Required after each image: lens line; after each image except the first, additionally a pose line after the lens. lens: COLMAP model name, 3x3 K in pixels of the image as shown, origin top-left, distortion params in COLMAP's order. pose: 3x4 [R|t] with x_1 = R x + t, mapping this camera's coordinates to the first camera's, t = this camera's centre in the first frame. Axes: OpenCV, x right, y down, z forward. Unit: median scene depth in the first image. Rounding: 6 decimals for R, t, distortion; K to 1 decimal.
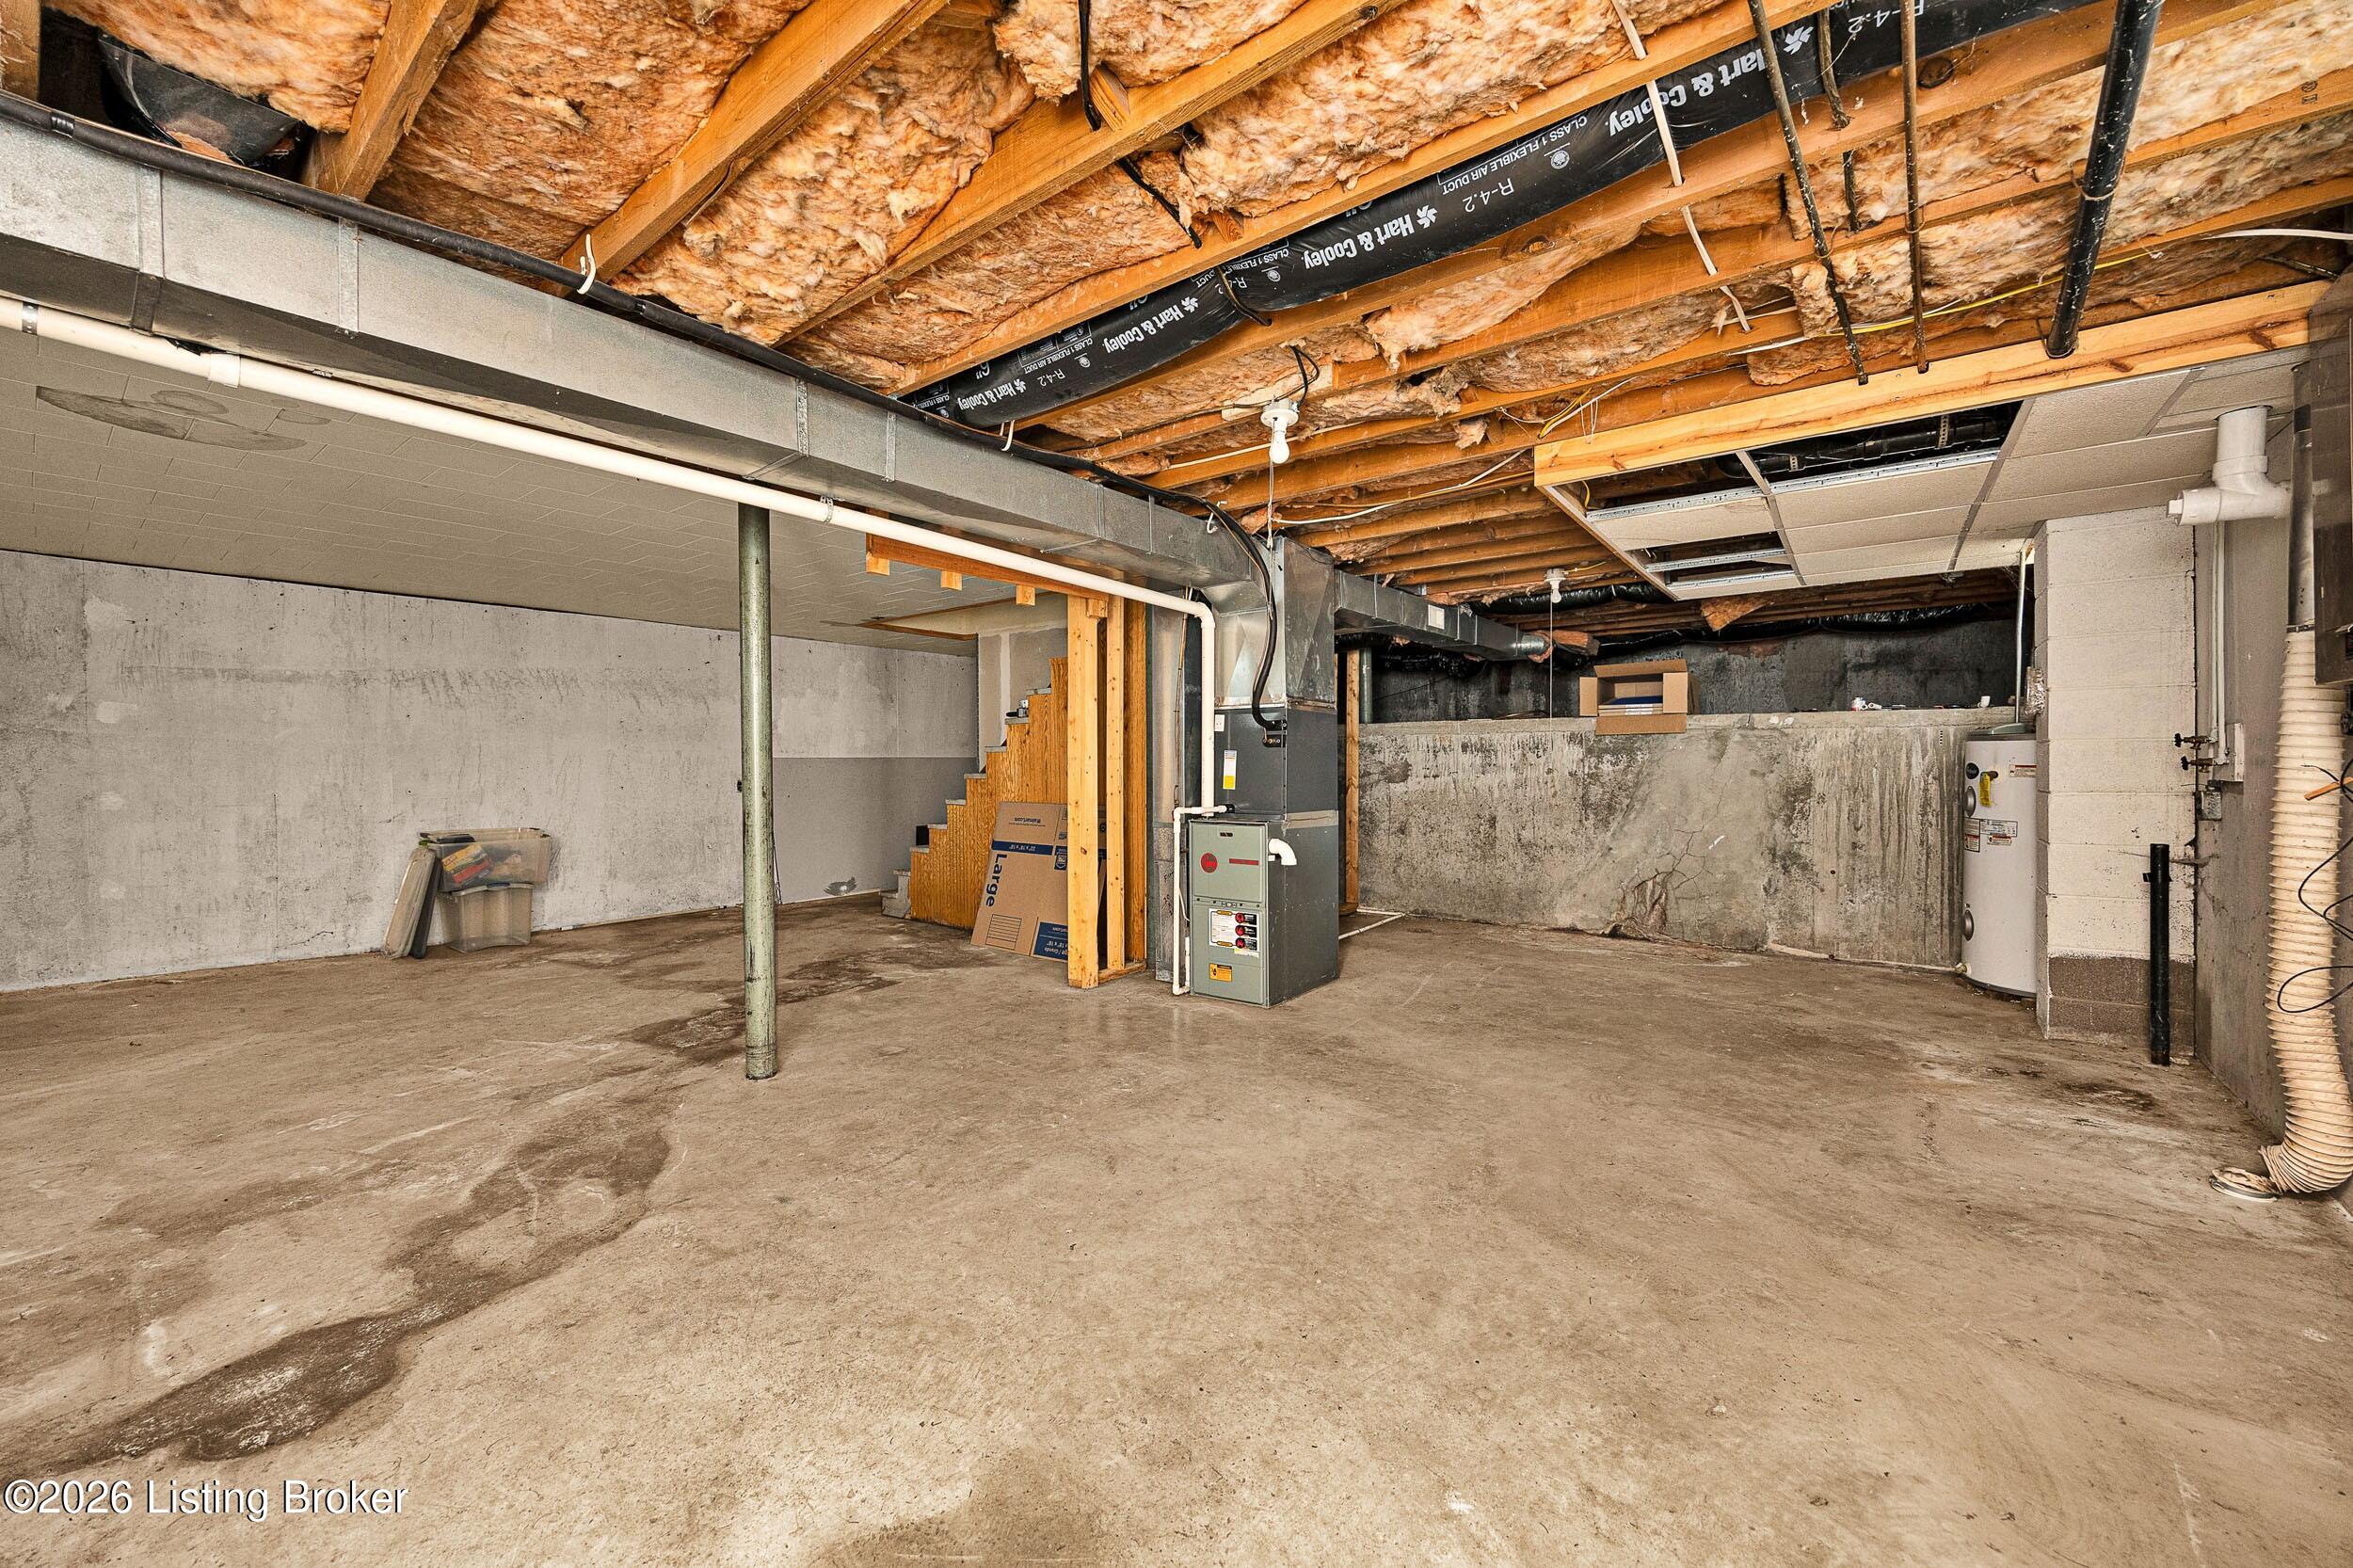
lens RADIAL K [[927.0, 0, 1176.5], [0, 927.0, 784.0], [0, 0, 1]] dist [-0.002999, -0.000450]
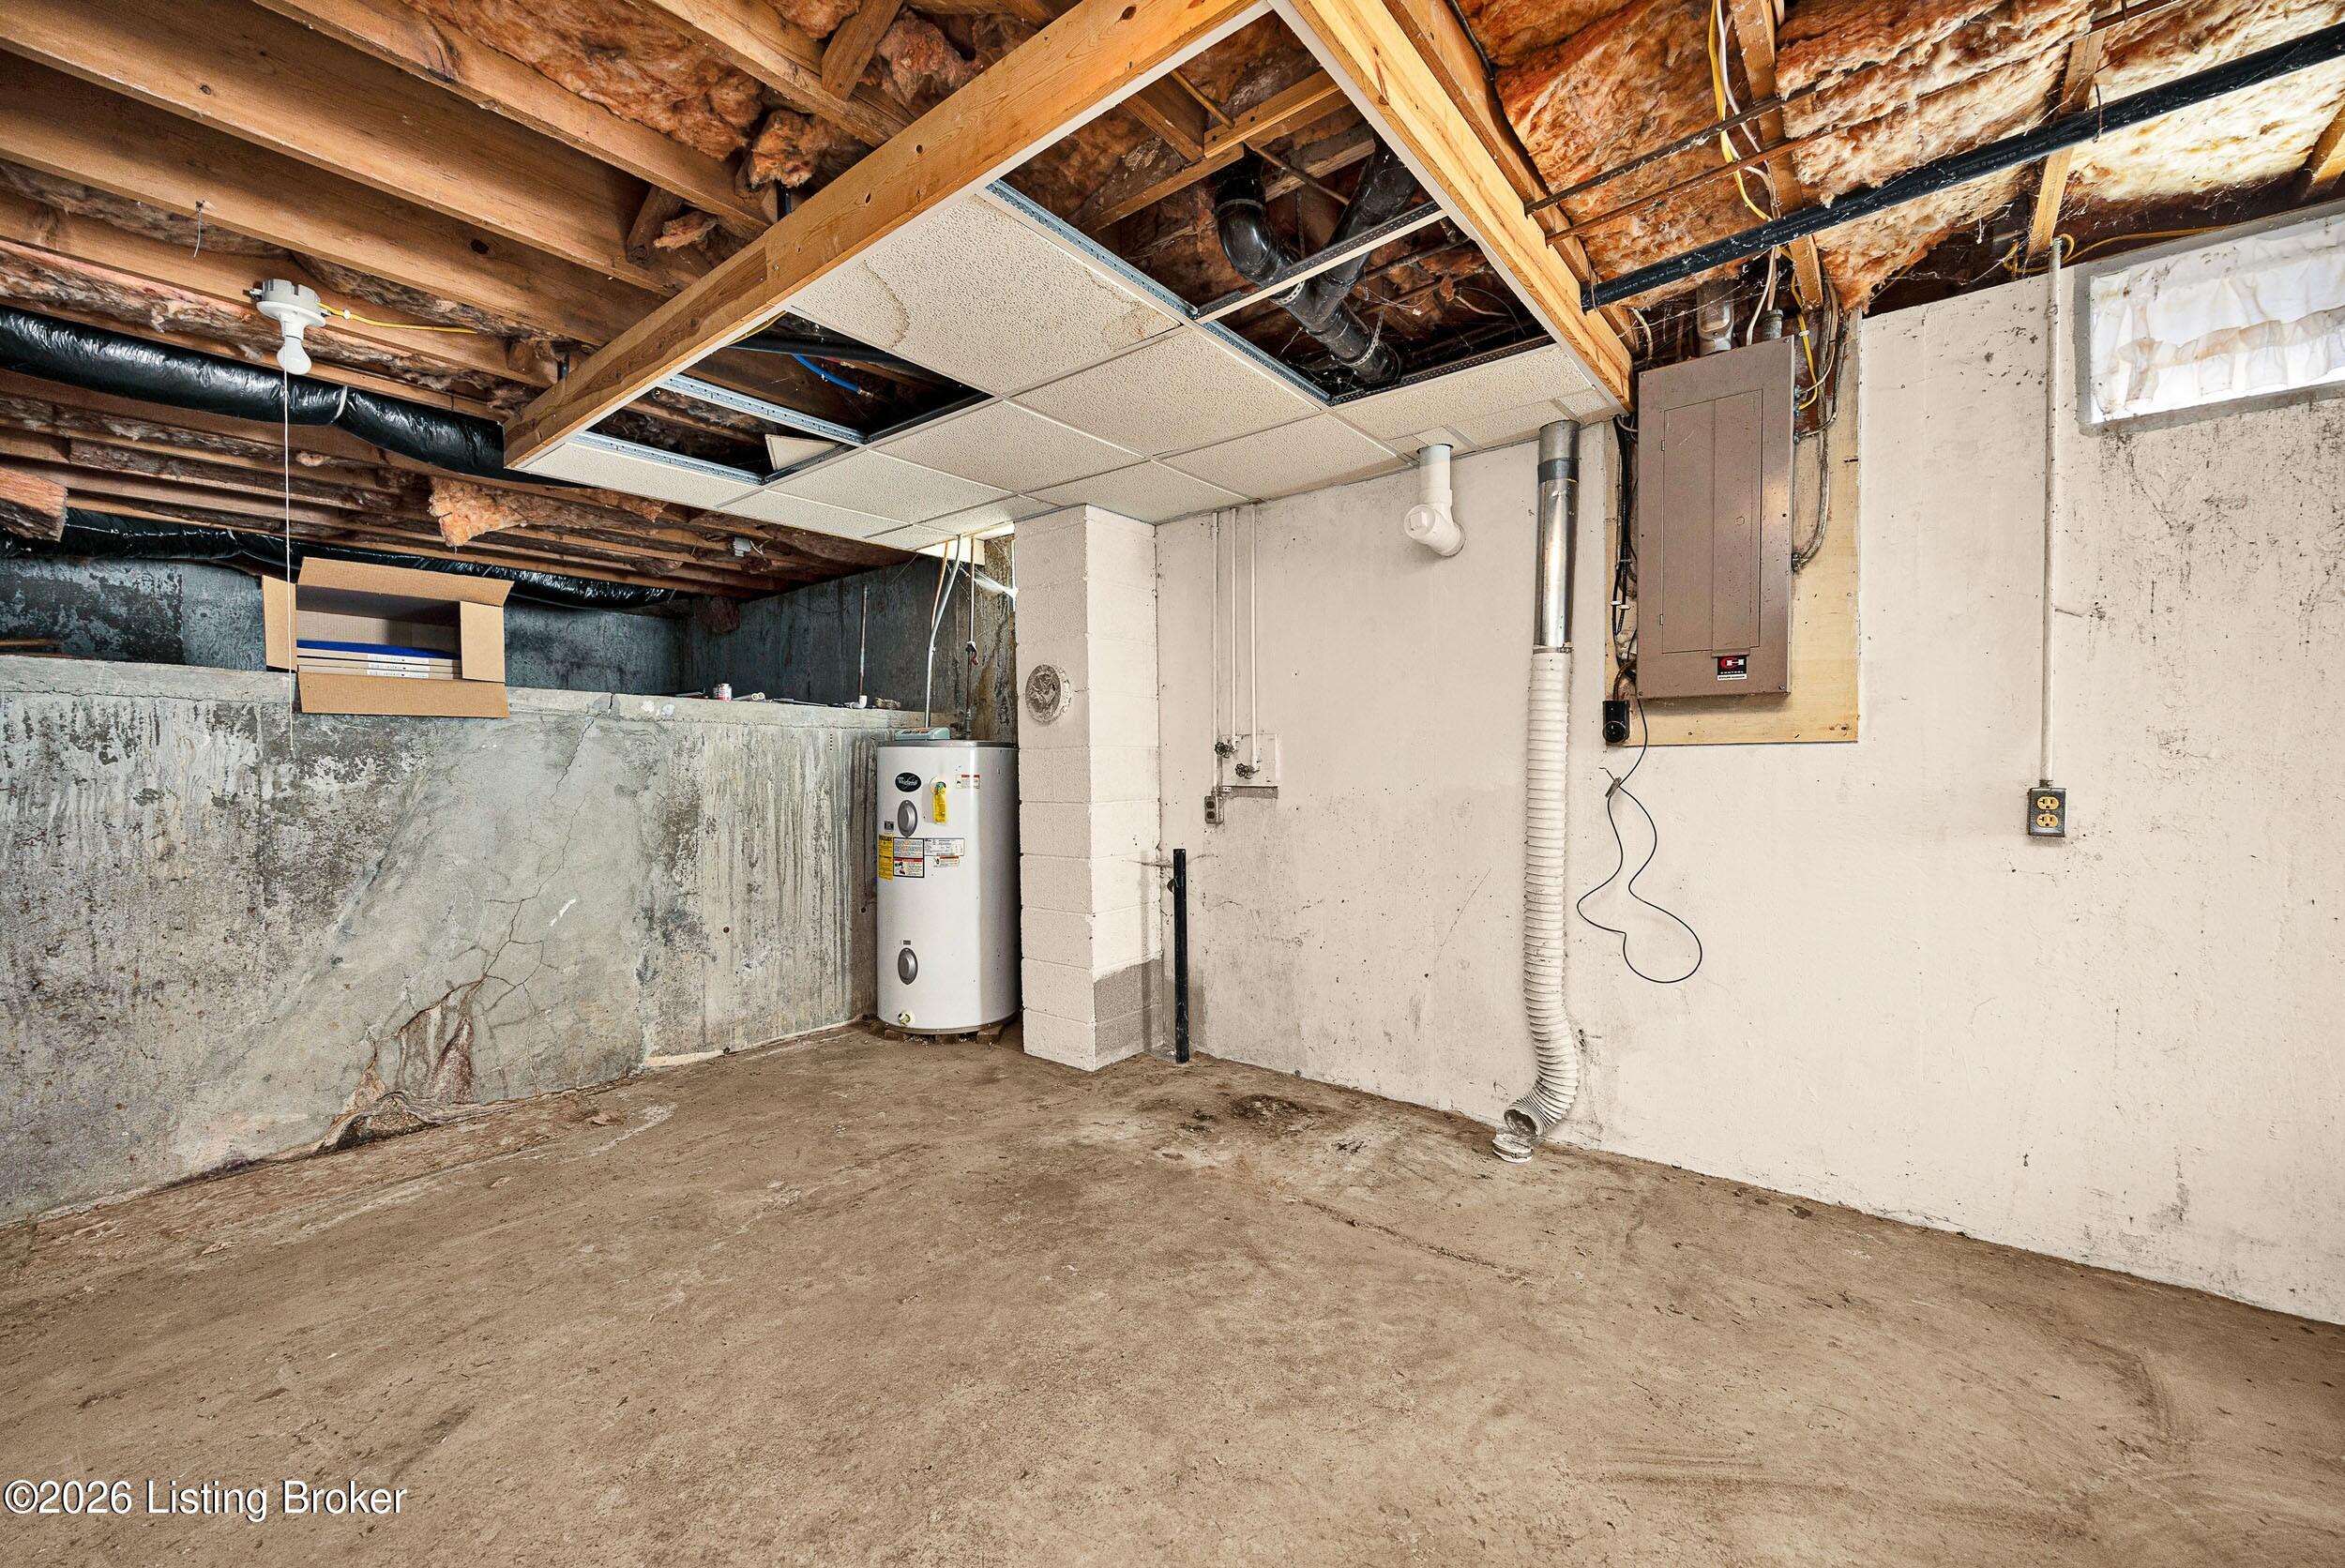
lens RADIAL K [[923.8, 0, 1172.5], [0, 923.8, 784.0], [0, 0, 1]] dist [-0.002999, -0.000450]
pose [[0.023086, -0.009988, 0.999684, 0.019712], [0.029493, 0.999522, 0.009306, -0.011380], [-0.999298, 0.029269, 0.023370, 0.631461]]
